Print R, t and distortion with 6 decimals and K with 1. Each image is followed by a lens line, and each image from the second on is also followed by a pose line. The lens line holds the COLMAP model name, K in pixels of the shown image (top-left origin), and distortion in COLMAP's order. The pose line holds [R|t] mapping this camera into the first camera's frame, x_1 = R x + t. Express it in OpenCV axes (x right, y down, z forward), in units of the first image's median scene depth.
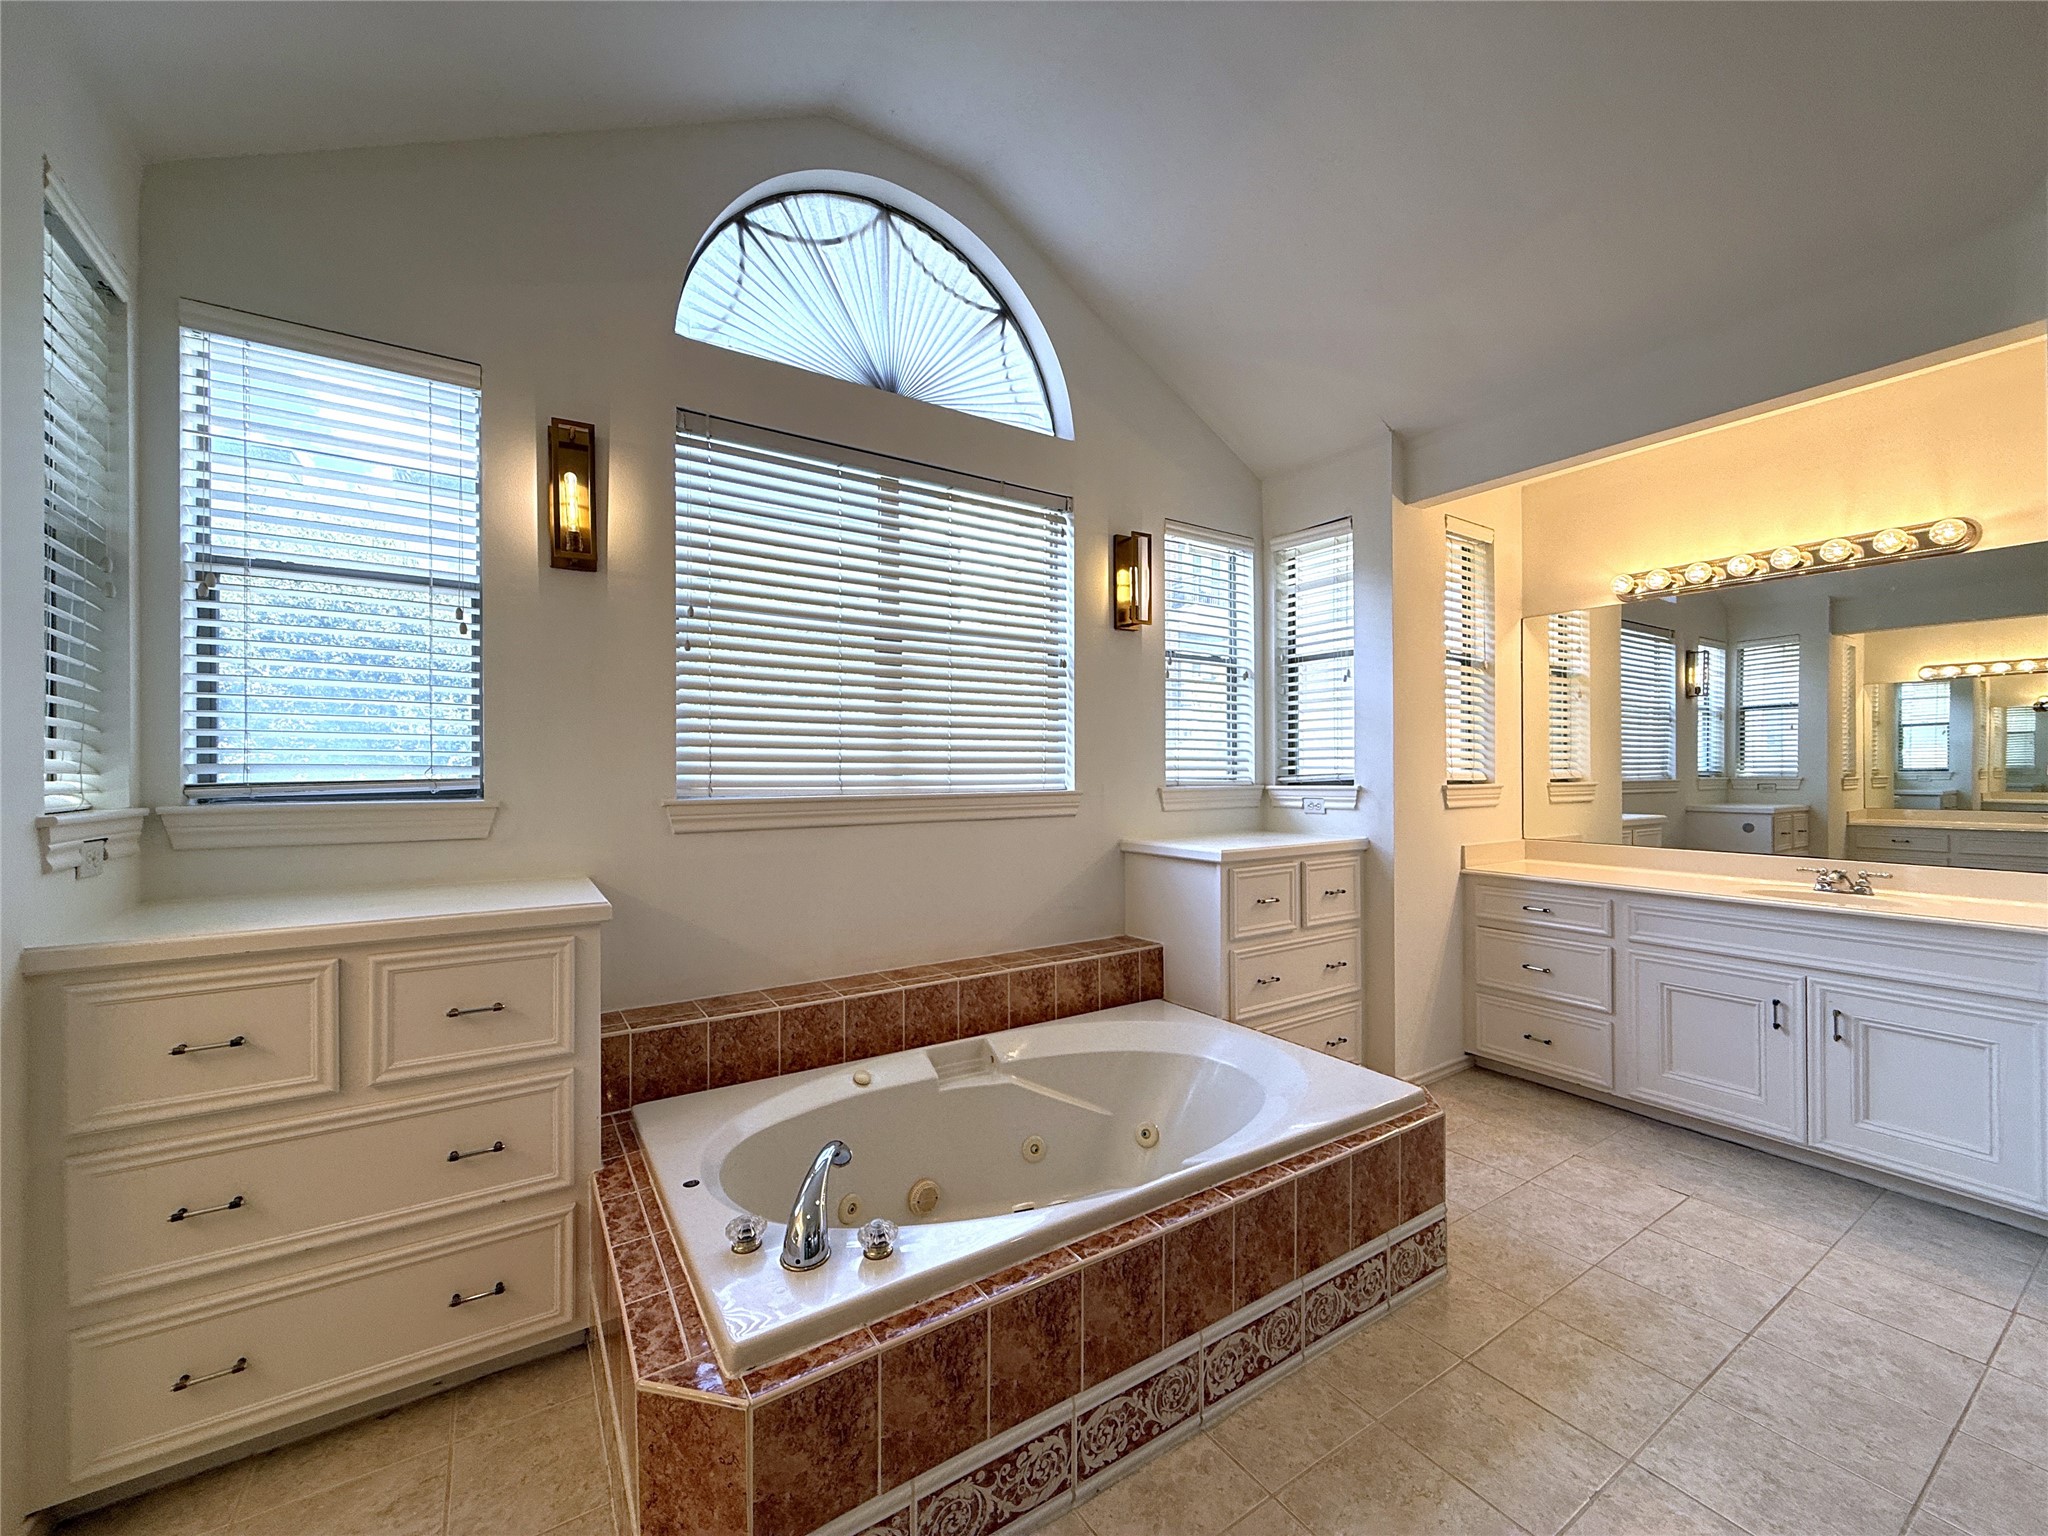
lens RADIAL K [[817.5, 0, 1018.9], [0, 817.5, 762.7], [0, 0, 1]] dist [0.000178, 0.000185]
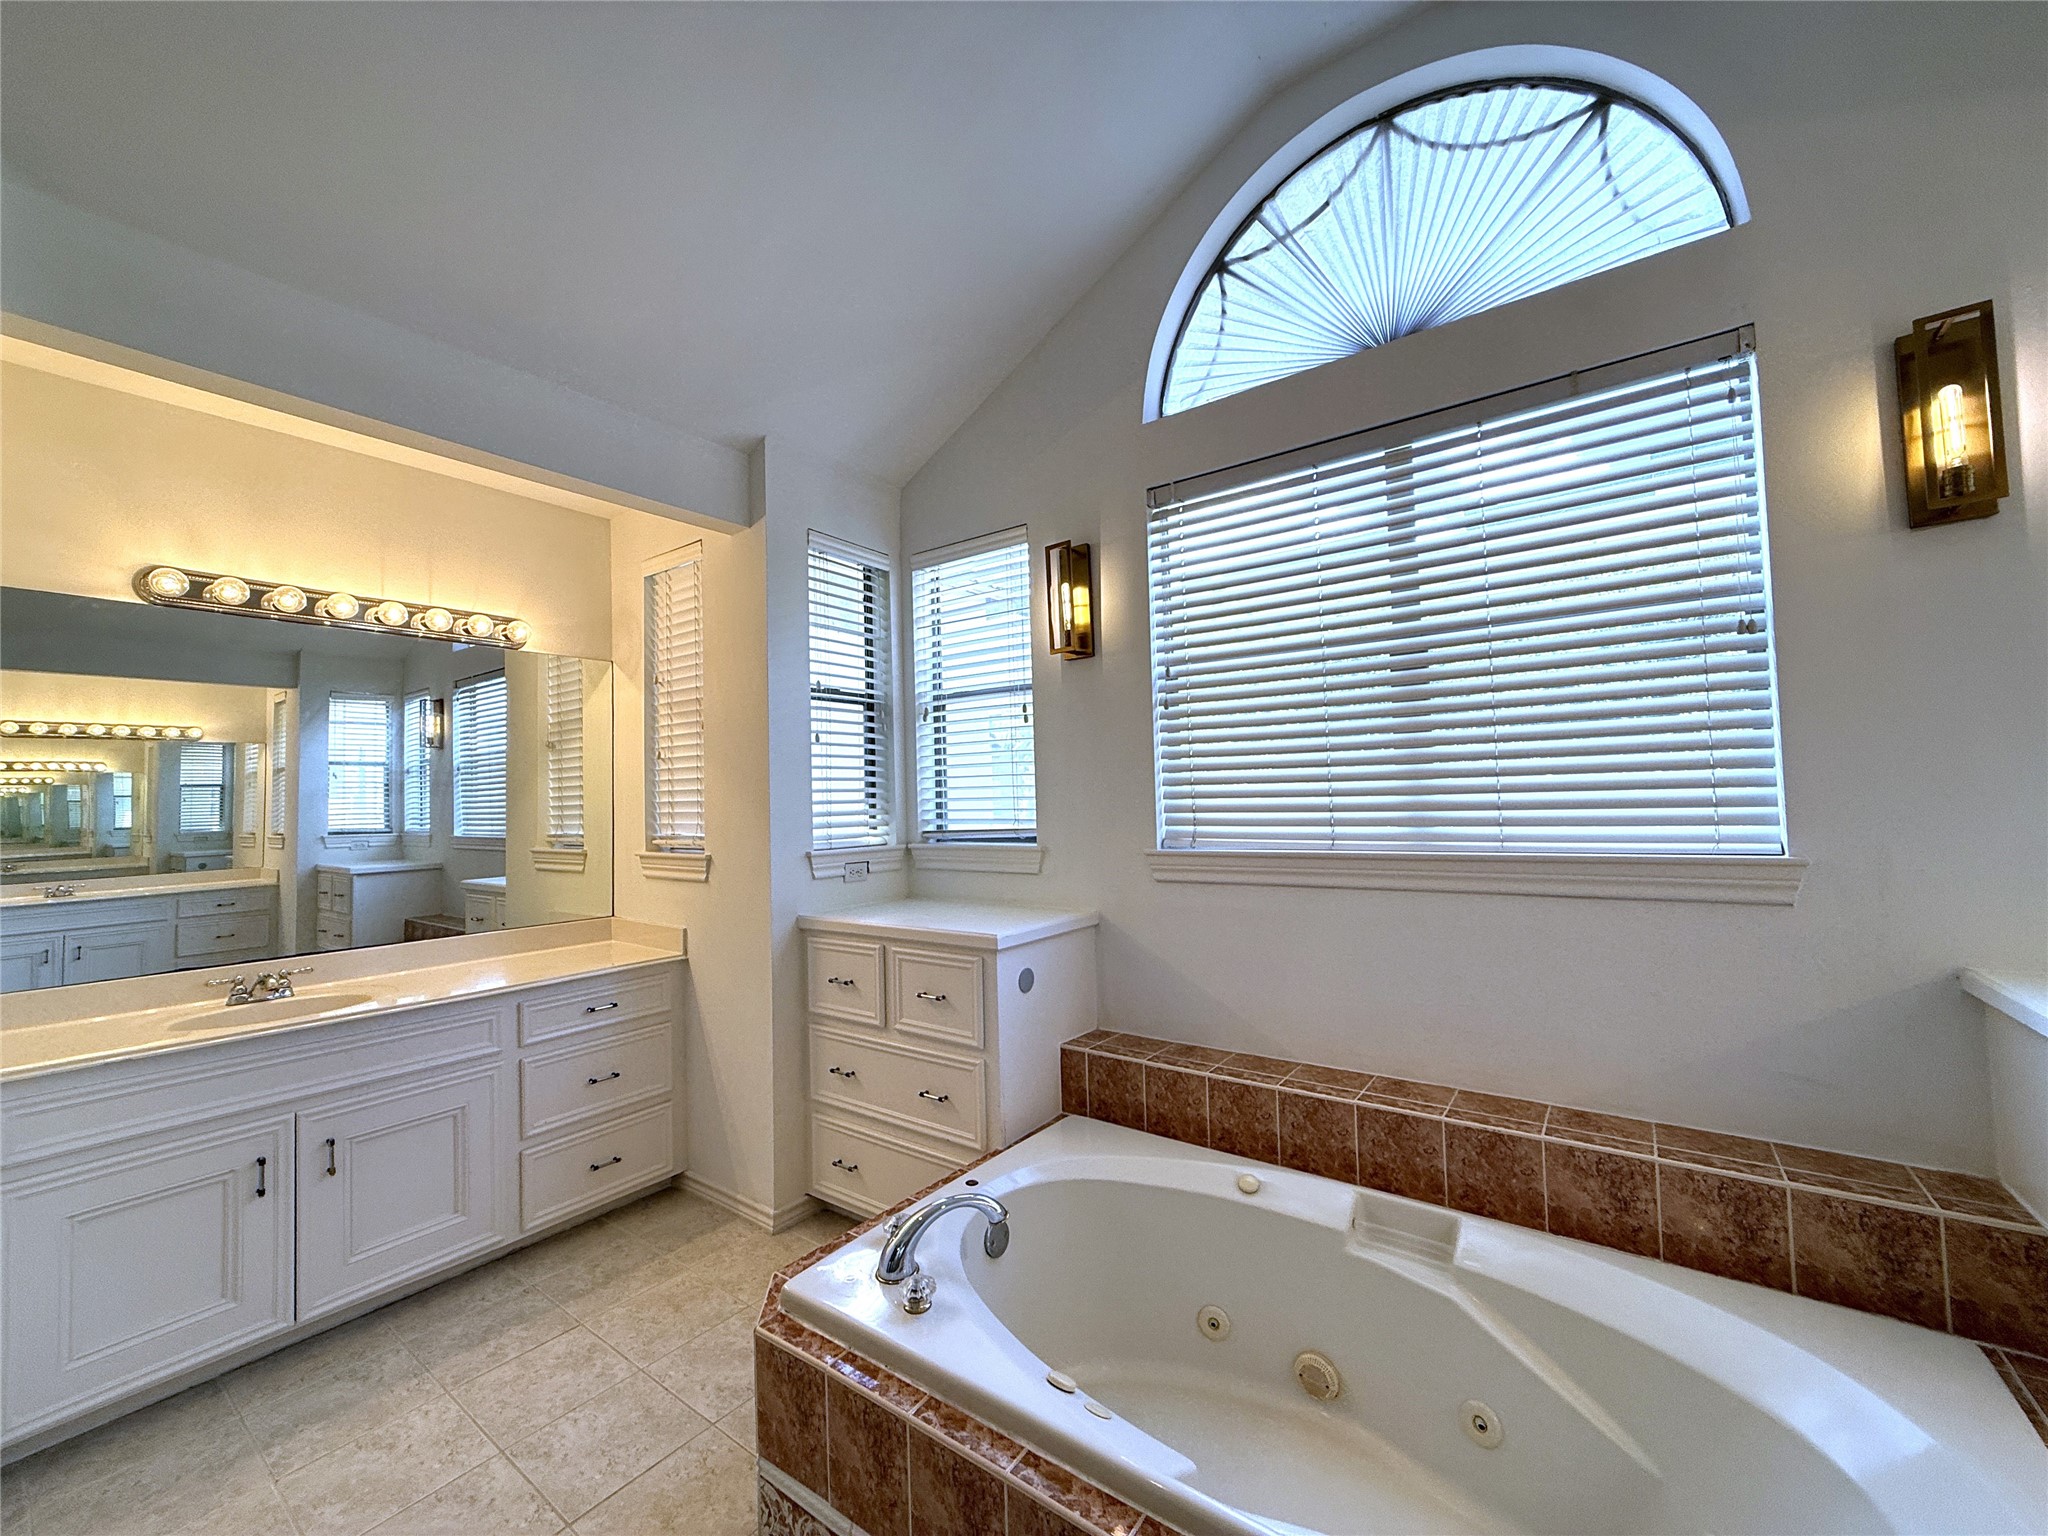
lens RADIAL K [[815.4, 0, 1024.0], [0, 815.4, 768.0], [0, 0, 1]] dist [0.000228, 0.000303]
pose [[0.348482, -0.047748, -0.936098, 0.508014], [0.031016, 0.998742, -0.039398, -0.024194], [0.936802, -0.015304, 0.349525, 0.444616]]
